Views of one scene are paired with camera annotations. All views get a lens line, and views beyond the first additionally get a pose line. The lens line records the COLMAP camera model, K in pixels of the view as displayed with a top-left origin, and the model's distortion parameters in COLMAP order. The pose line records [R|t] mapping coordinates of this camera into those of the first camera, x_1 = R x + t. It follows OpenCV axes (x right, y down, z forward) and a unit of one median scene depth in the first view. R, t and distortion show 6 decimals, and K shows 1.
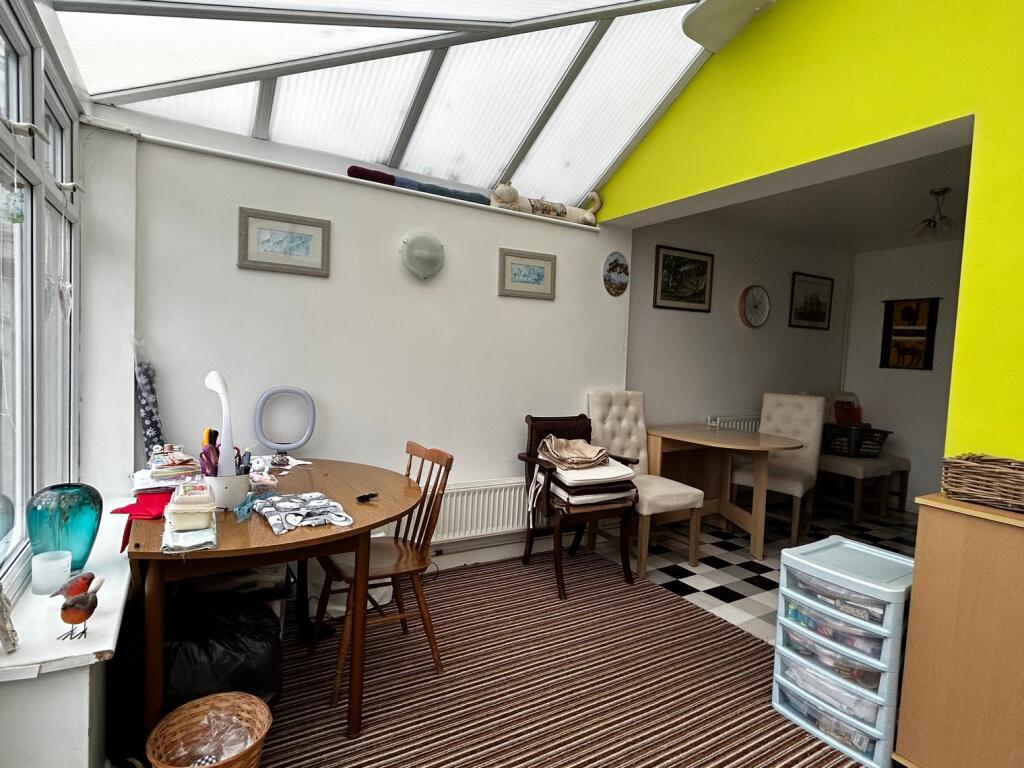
lens RADIAL K [[547.7, 0, 512.0], [0, 547.7, 384.0], [0, 0, 1]] dist [-0.000154, -0.001183]
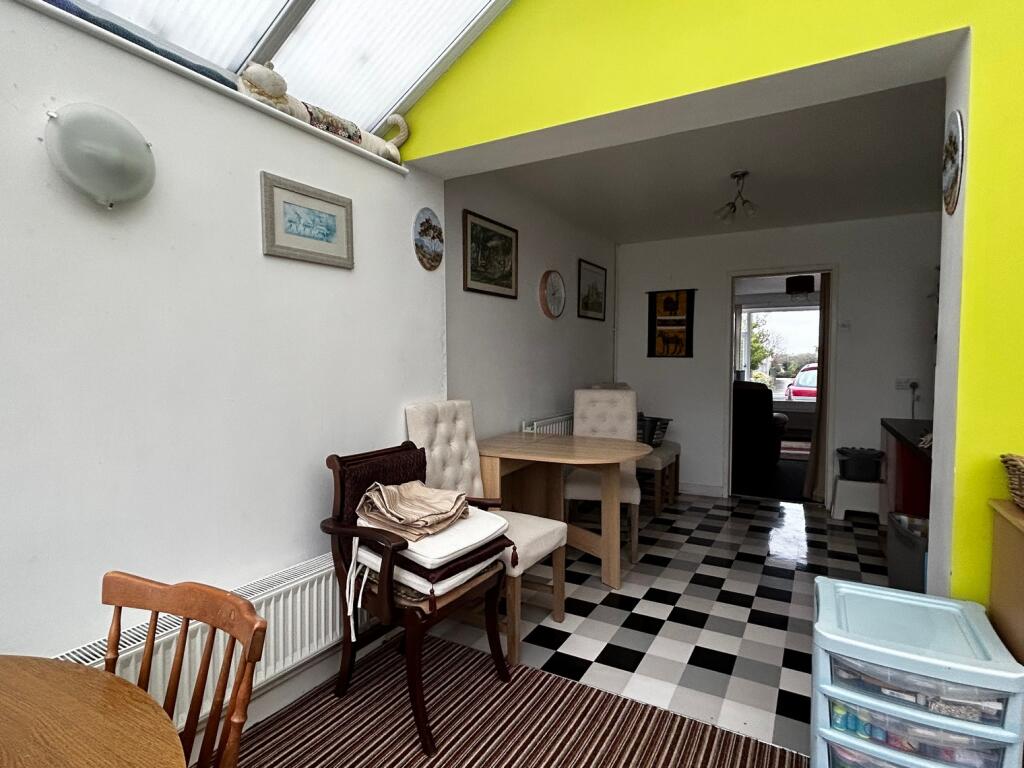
lens RADIAL K [[547.7, 0, 512.0], [0, 547.7, 384.0], [0, 0, 1]] dist [-0.000154, -0.001183]
pose [[0.871608, -0.062421, 0.486213, -0.080612], [0.063058, 0.997896, 0.015072, -0.016785], [-0.486131, 0.017523, 0.873710, 0.346151]]
